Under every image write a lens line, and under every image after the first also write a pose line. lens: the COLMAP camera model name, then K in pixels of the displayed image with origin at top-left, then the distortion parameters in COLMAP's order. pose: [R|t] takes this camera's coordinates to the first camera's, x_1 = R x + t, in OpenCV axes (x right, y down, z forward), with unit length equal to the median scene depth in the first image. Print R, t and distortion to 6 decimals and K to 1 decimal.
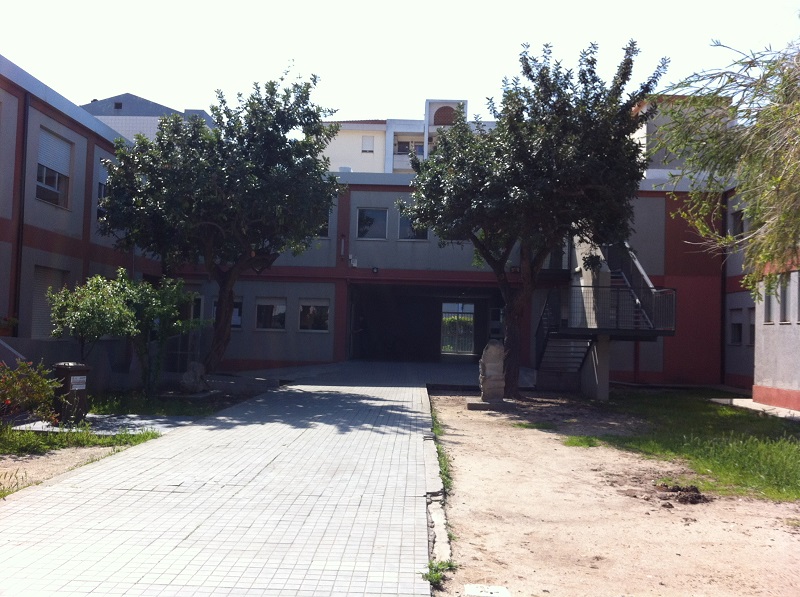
lens RADIAL K [[757.3, 0, 400.0], [0, 757.3, 298.5], [0, 0, 1]] dist [0.002751, -0.139950]
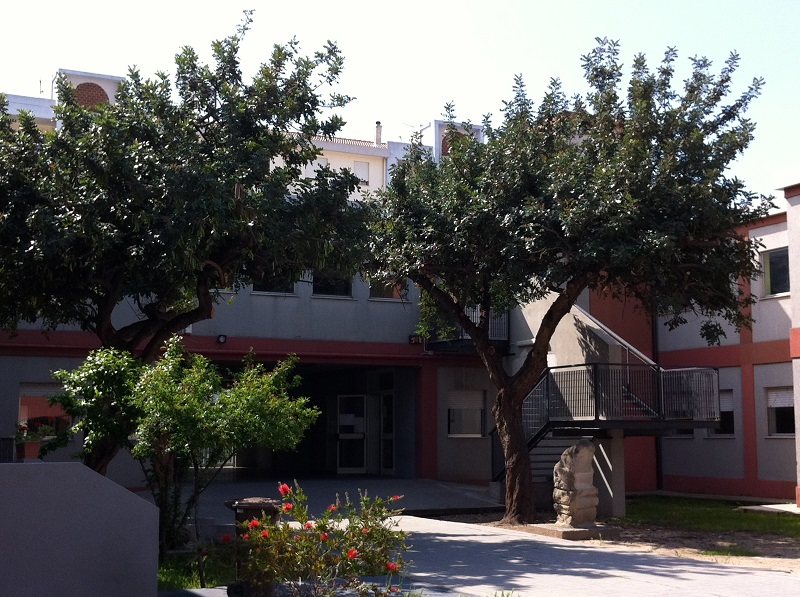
lens RADIAL K [[1134.0, 0, 400.0], [0, 1134.0, 298.5], [0, 0, 1]] dist [-0.008907, -0.049748]
pose [[0.890519, 0.023383, 0.454345, -0.435343], [0.009002, 0.997577, -0.068984, -0.005244], [-0.454858, 0.065522, 0.888151, 0.098515]]
